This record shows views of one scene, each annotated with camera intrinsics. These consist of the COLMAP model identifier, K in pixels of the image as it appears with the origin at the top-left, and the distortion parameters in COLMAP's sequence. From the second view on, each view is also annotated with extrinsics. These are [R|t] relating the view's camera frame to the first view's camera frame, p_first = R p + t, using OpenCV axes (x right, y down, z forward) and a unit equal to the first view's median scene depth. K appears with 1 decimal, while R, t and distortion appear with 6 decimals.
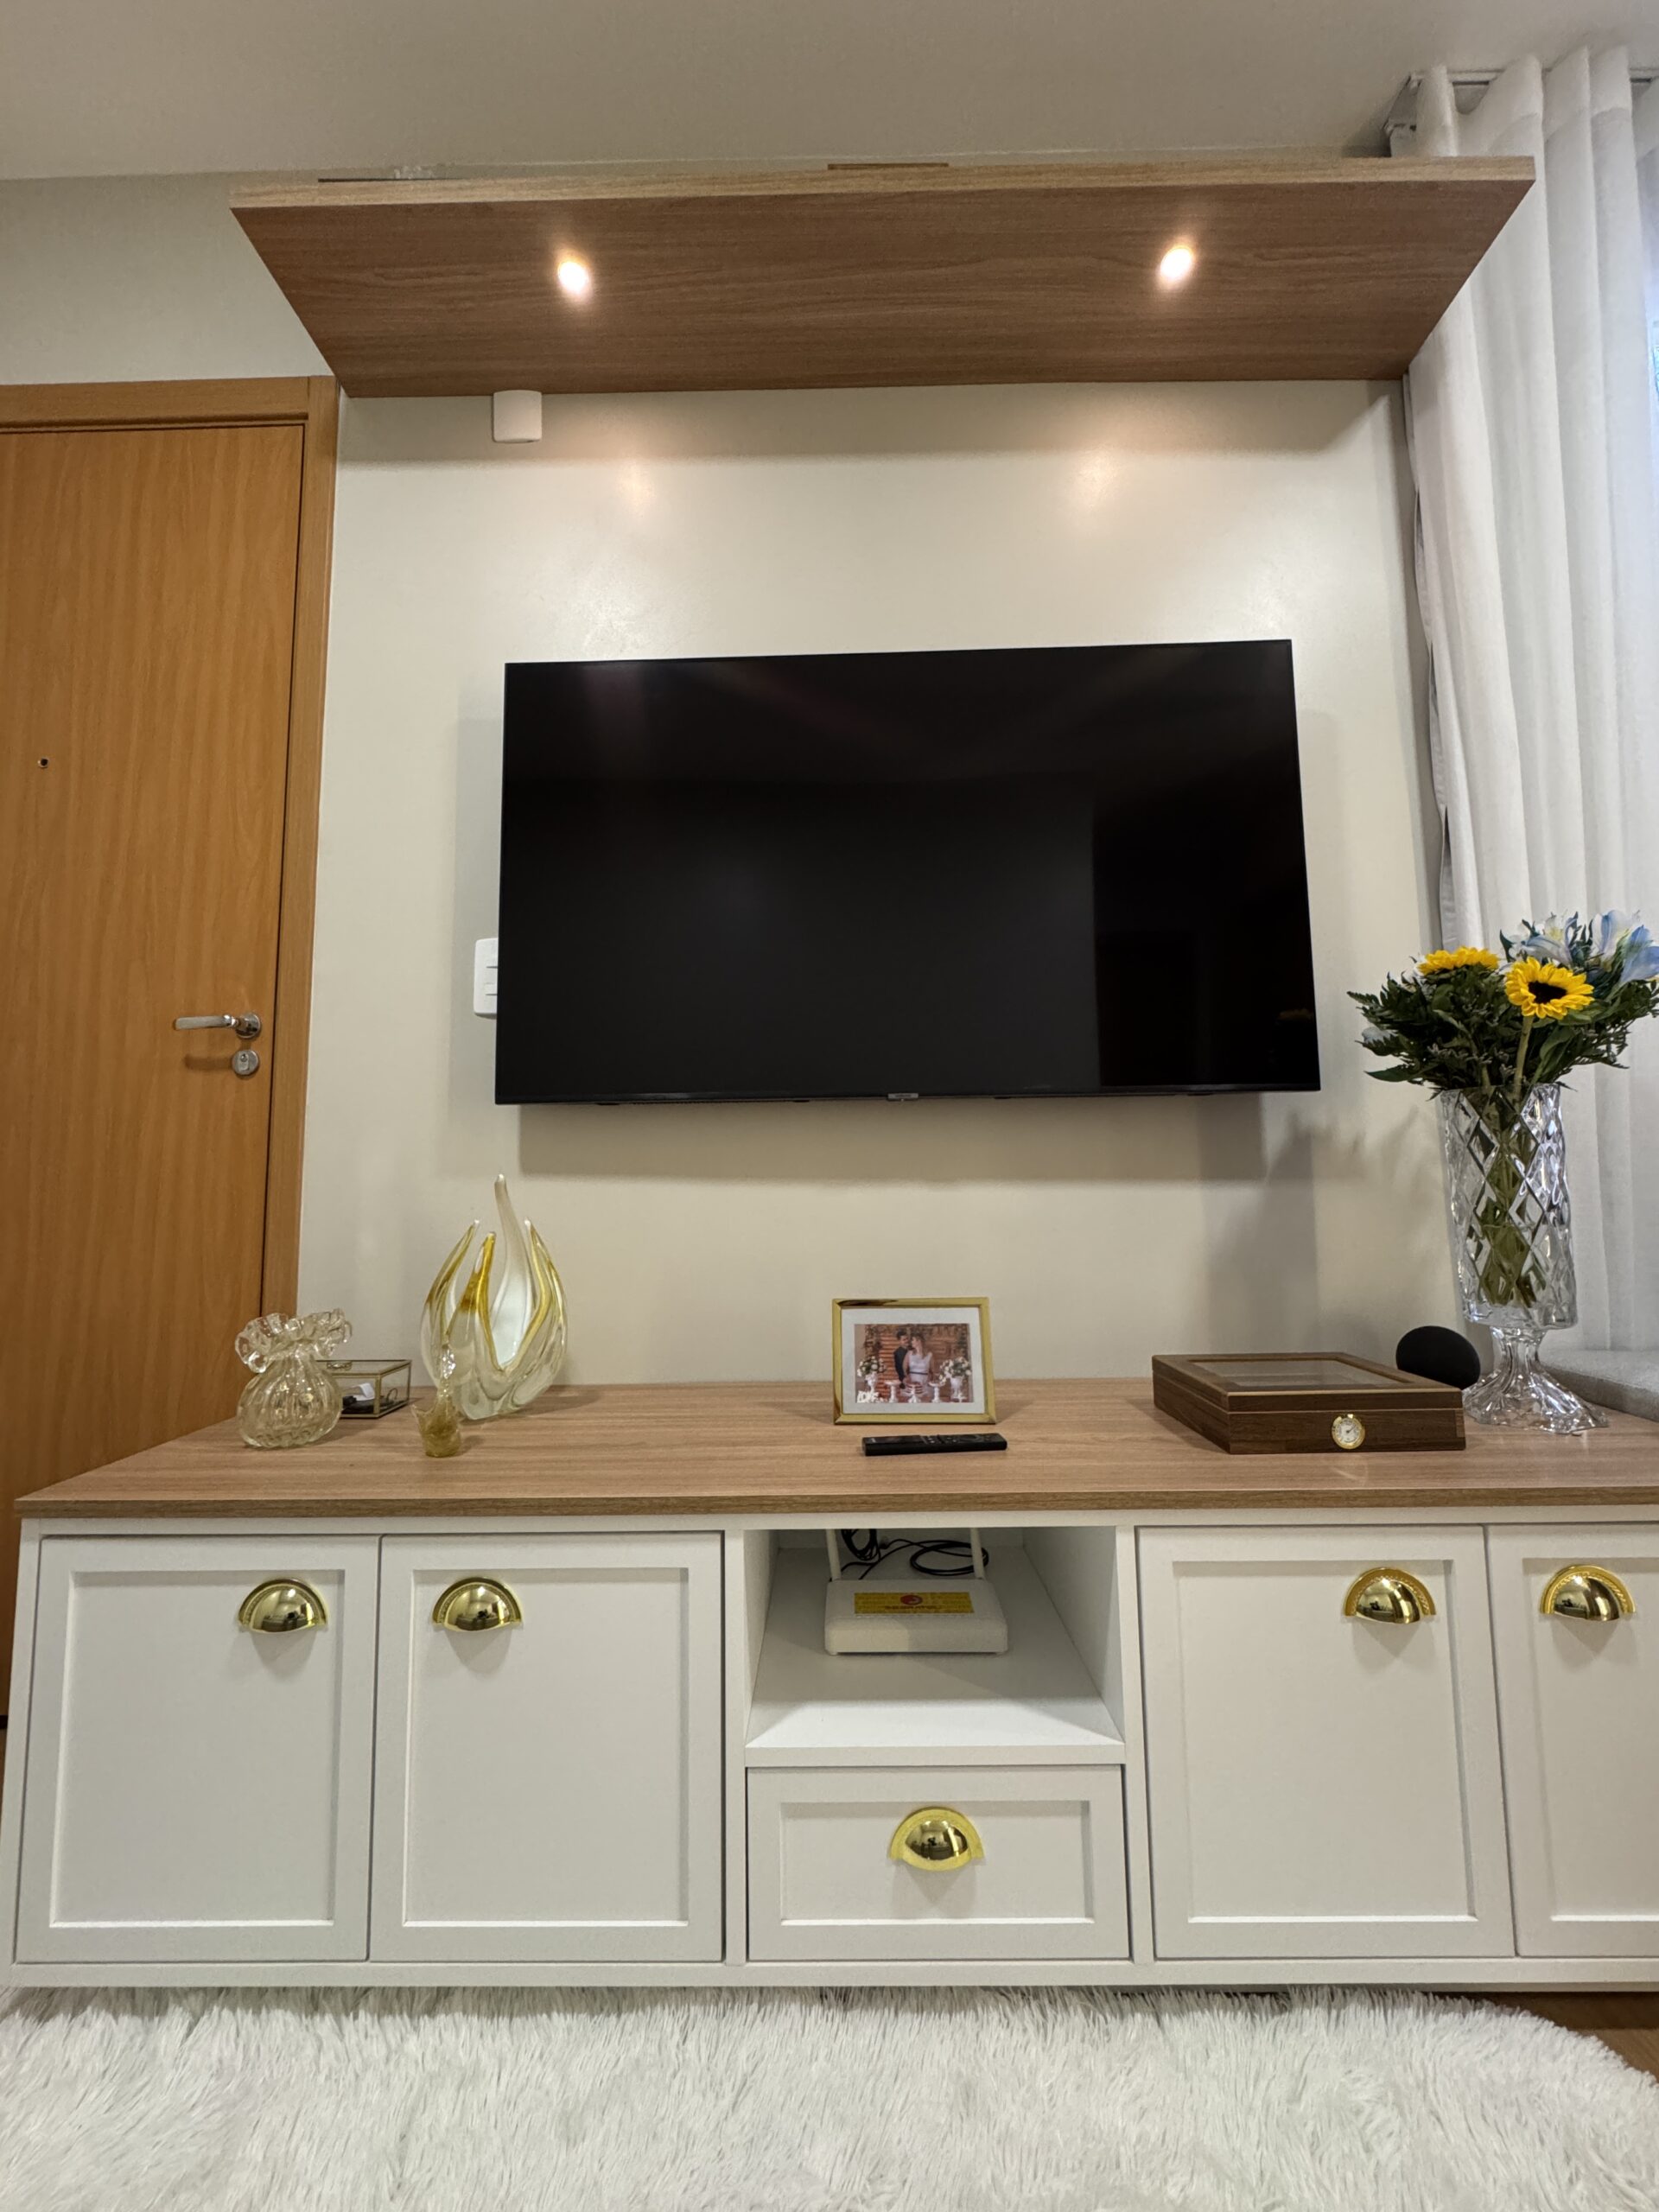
lens RADIAL K [[888.0, 0, 829.5], [0, 888.0, 1106.0], [0, 0, 1]] dist [-0.001814, -0.000126]
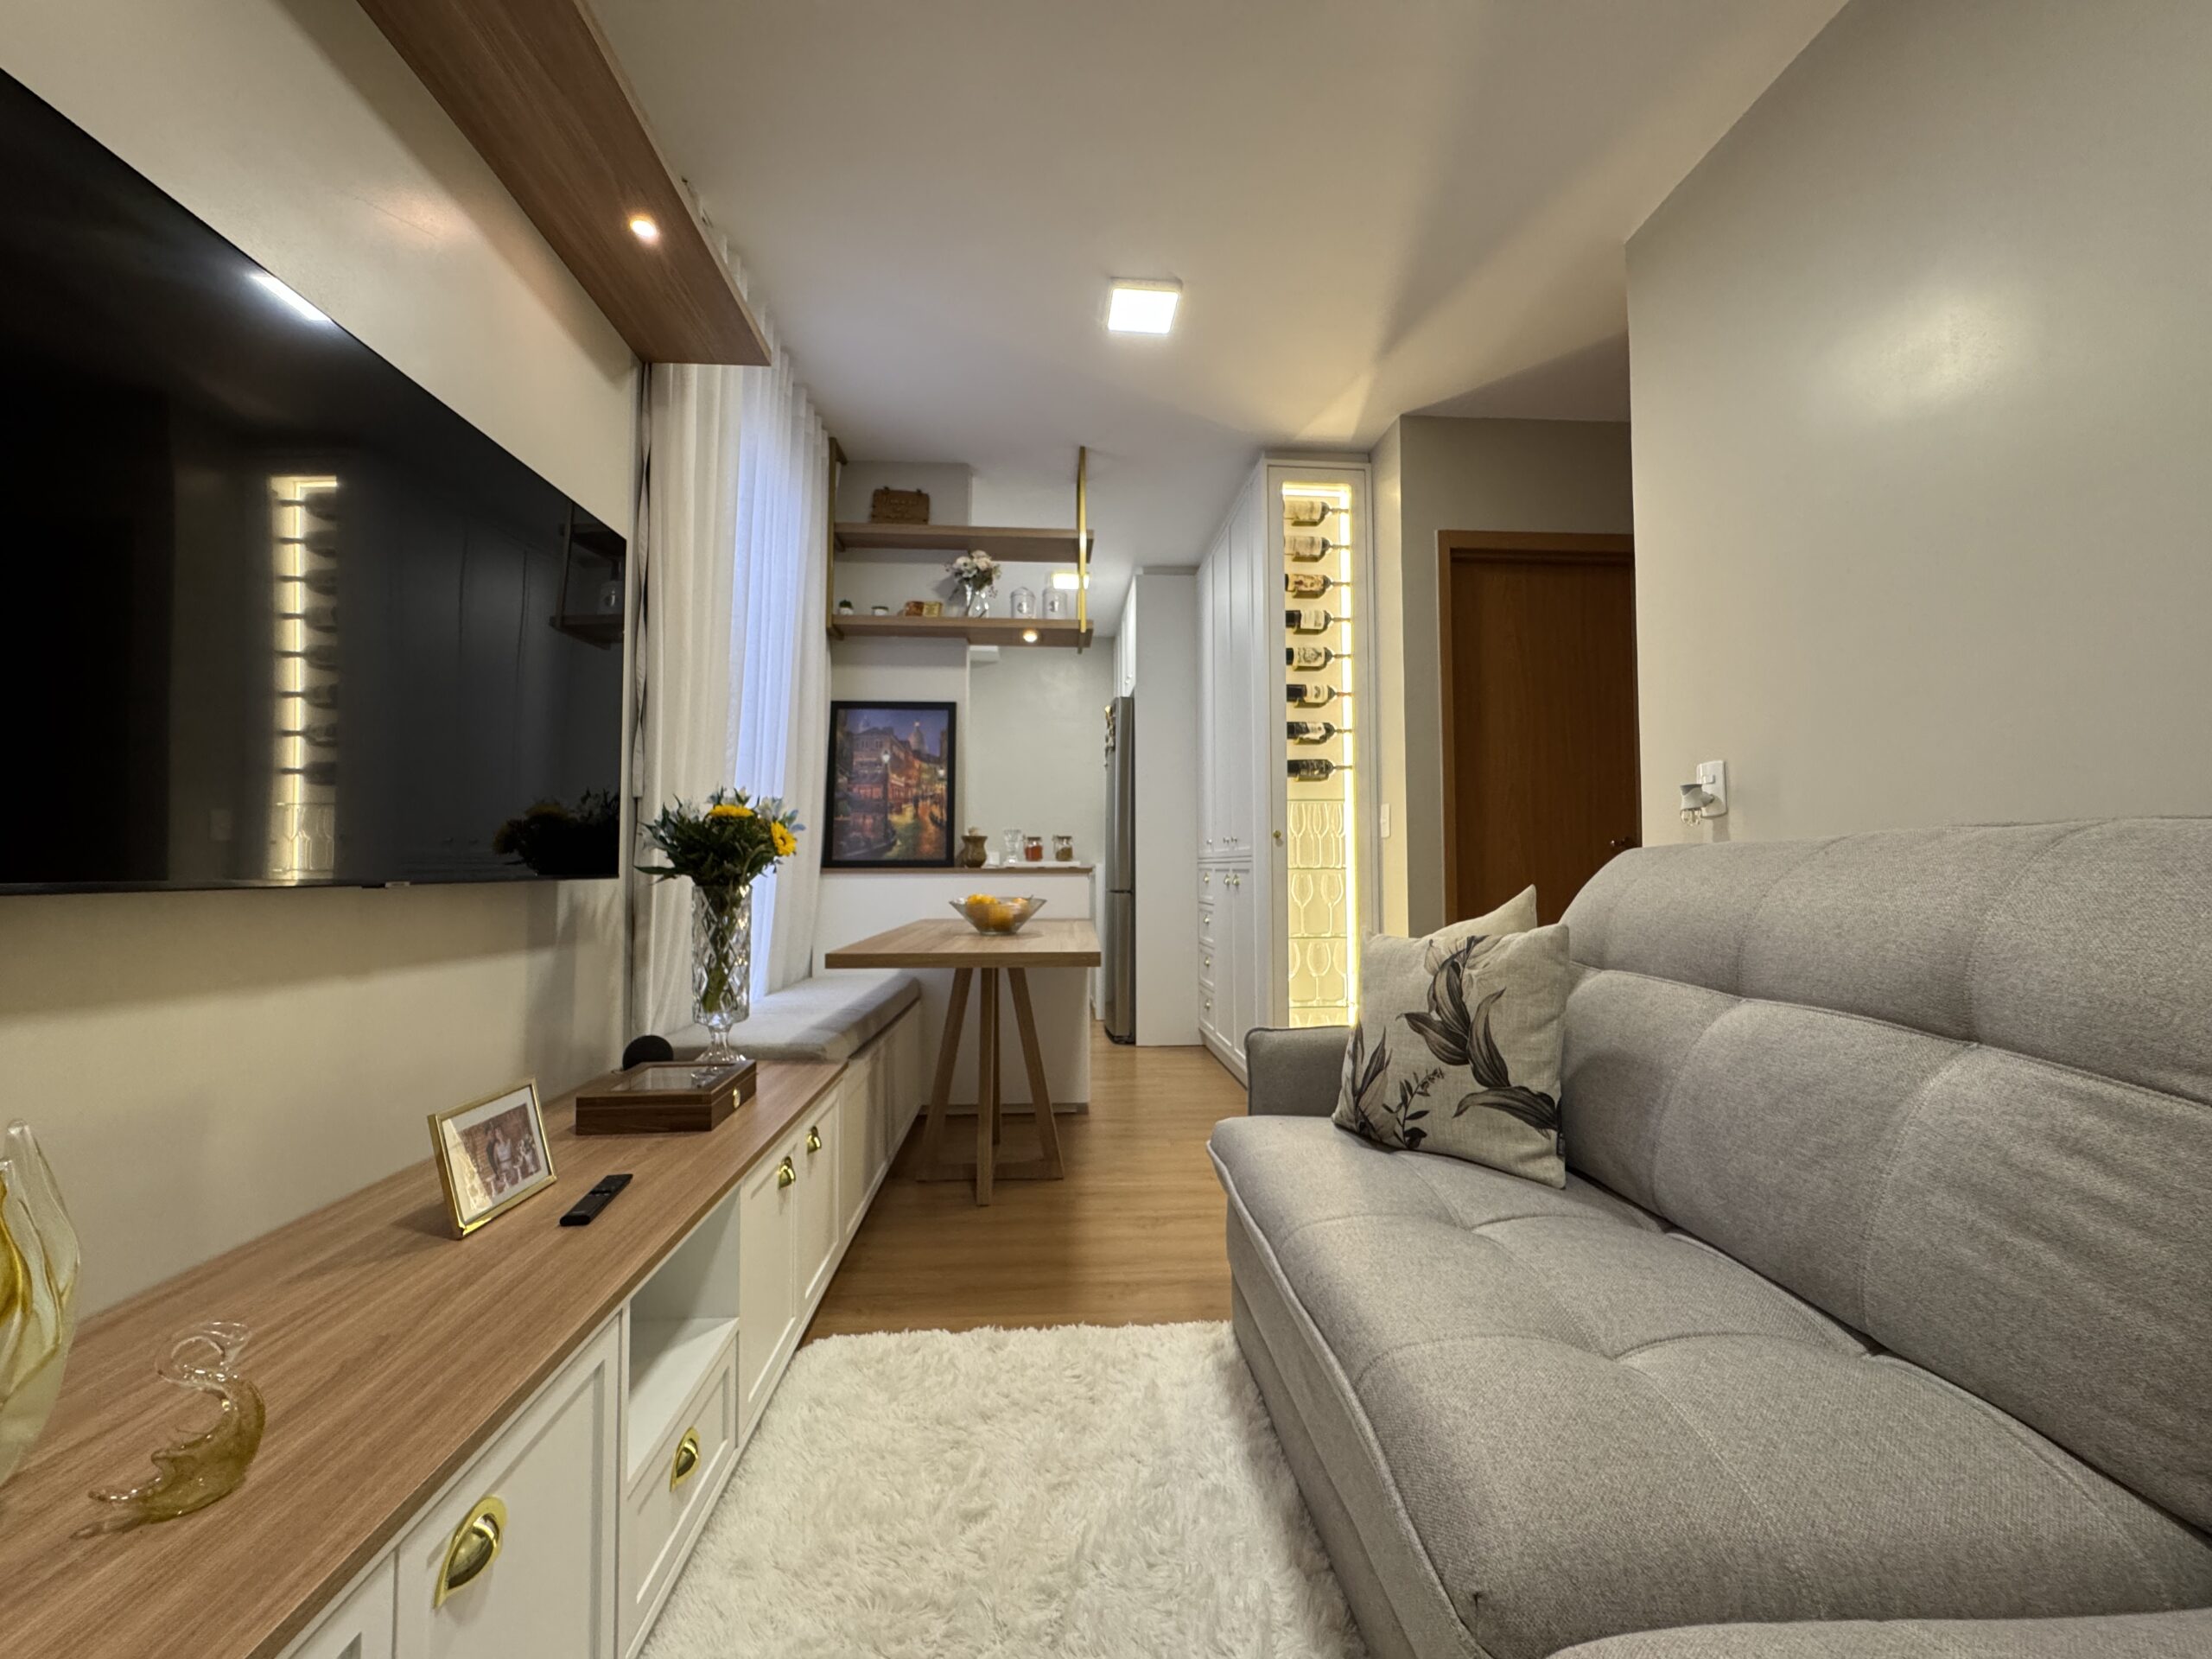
lens RADIAL K [[888.0, 0, 1106.0], [0, 888.0, 829.5], [0, 0, 1]] dist [-0.001814, -0.000126]
pose [[-0.080674, 0.056935, 0.995113, -1.023976], [-0.087619, 0.994097, -0.063980, -0.083766], [-0.992882, -0.092352, -0.075209, 0.410383]]
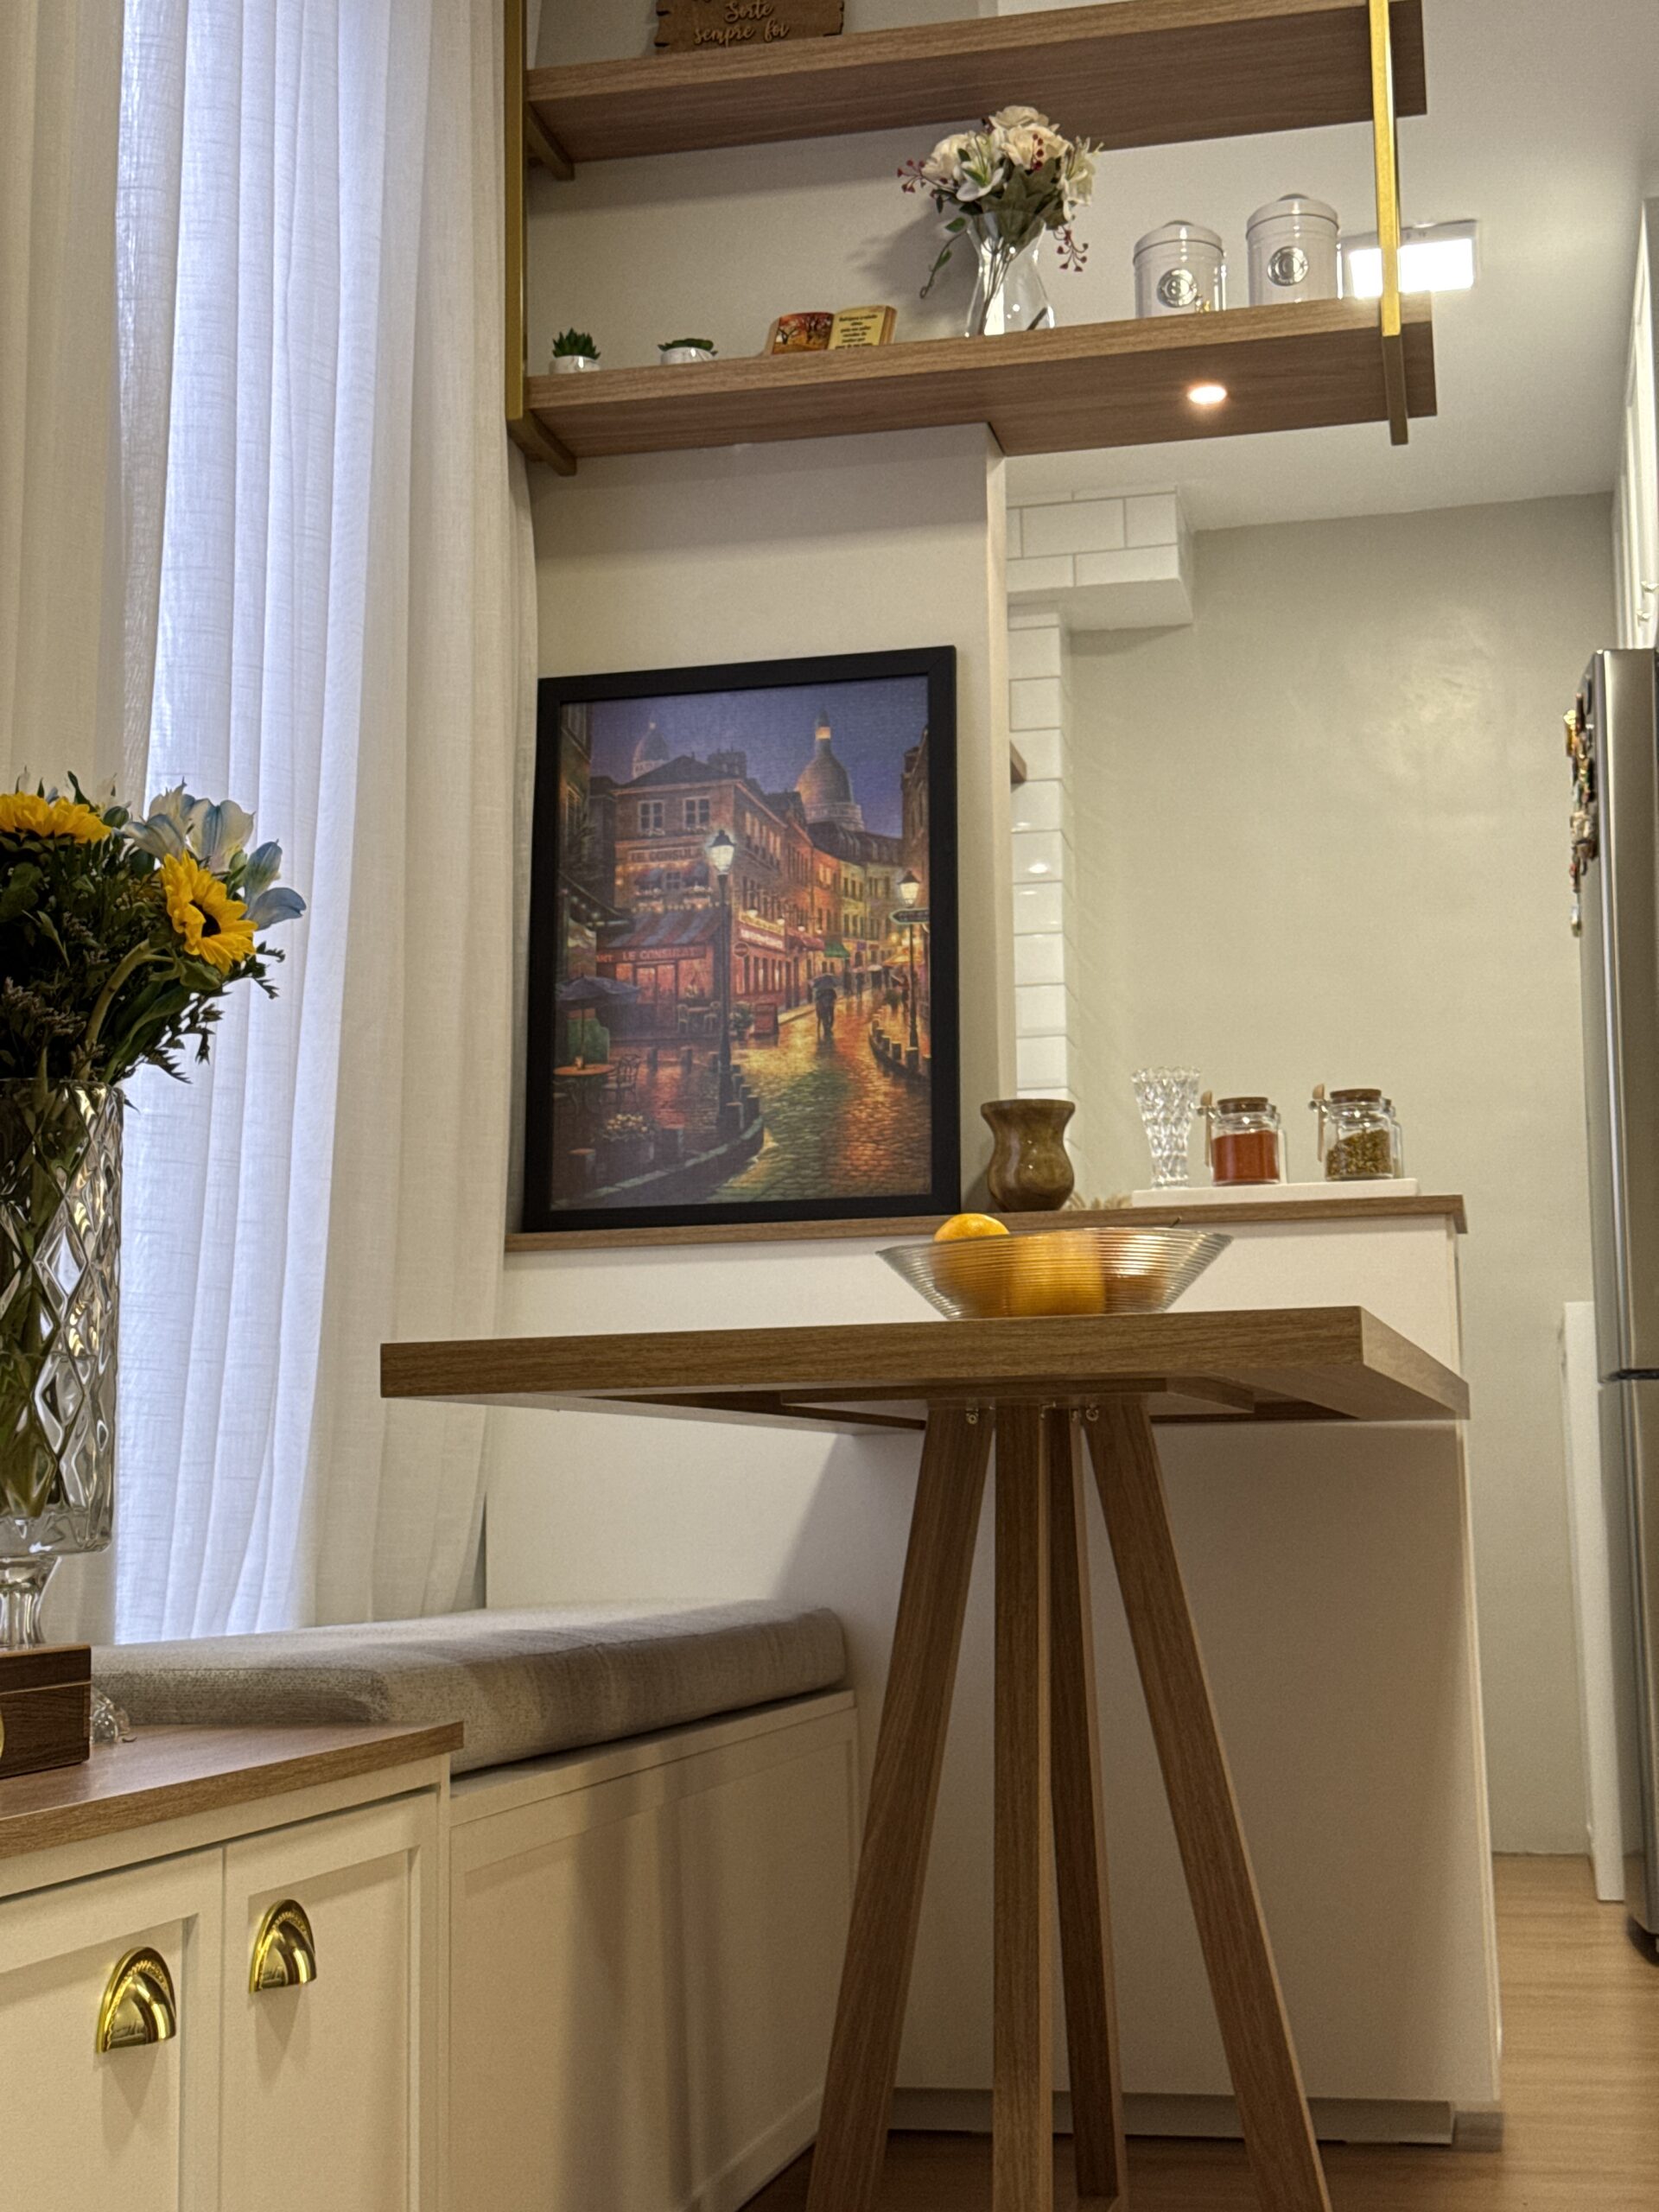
lens RADIAL K [[3105.9, 0, 829.5], [0, 3105.9, 1106.0], [0, 0, 1]] dist [0.250884, -1.629446]
pose [[0.196546, 0.135781, 0.971048, -0.875014], [-0.072342, 0.989674, -0.123743, 0.176264], [-0.977822, -0.045927, 0.204339, 0.196333]]
